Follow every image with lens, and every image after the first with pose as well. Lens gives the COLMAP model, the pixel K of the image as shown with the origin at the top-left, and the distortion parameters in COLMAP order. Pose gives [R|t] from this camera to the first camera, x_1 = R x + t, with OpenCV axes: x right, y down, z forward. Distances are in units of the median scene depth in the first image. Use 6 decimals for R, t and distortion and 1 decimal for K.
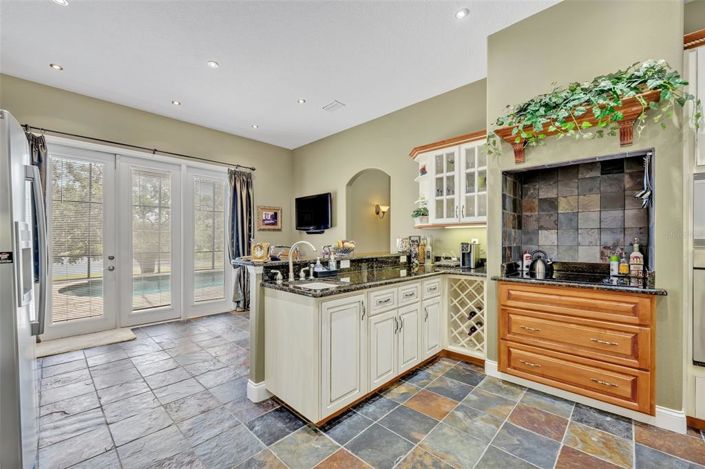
lens RADIAL K [[295.9, 0, 344.6], [0, 295.9, 239.4], [0, 0, 1]] dist [0.000014, -0.000205]
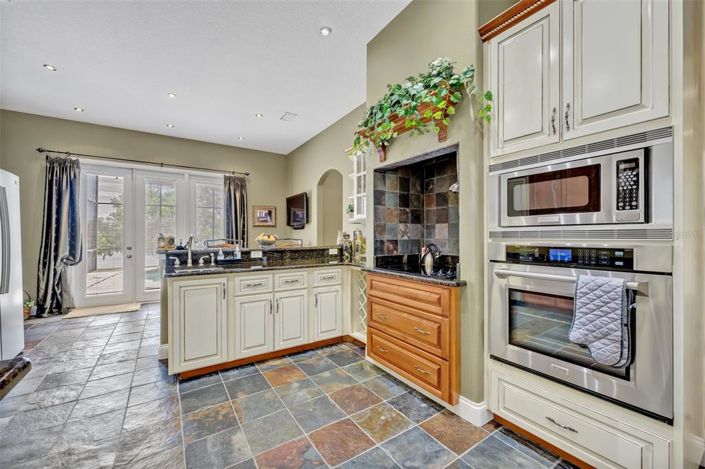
lens RADIAL K [[288.4, 0, 350.3], [0, 288.4, 235.0], [0, 0, 1]] dist [0.000159, 0.000063]
pose [[0.974365, -0.000486, -0.224973, 0.699158], [0.000234, 0.999999, -0.001147, 0.008546], [0.224973, 0.001064, 0.974364, -0.035769]]
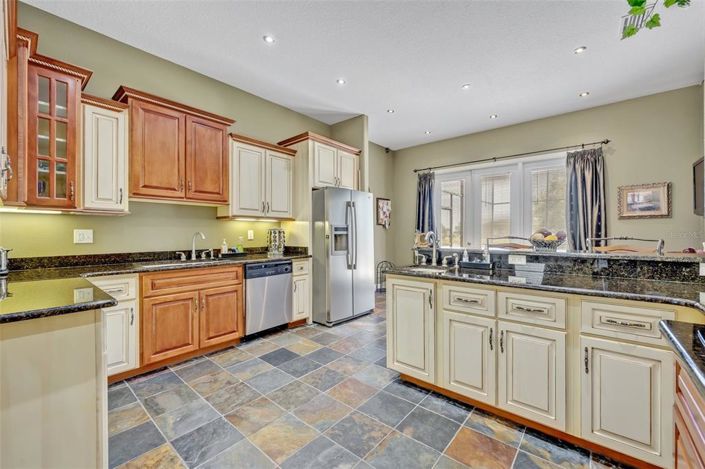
lens RADIAL K [[288.4, 0, 350.3], [0, 288.4, 235.0], [0, 0, 1]] dist [0.000159, 0.000063]
pose [[0.053423, 0.008920, -0.998532, 0.865915], [0.001028, 0.999959, 0.008988, 0.008558], [0.998571, -0.001507, 0.053411, 0.560116]]
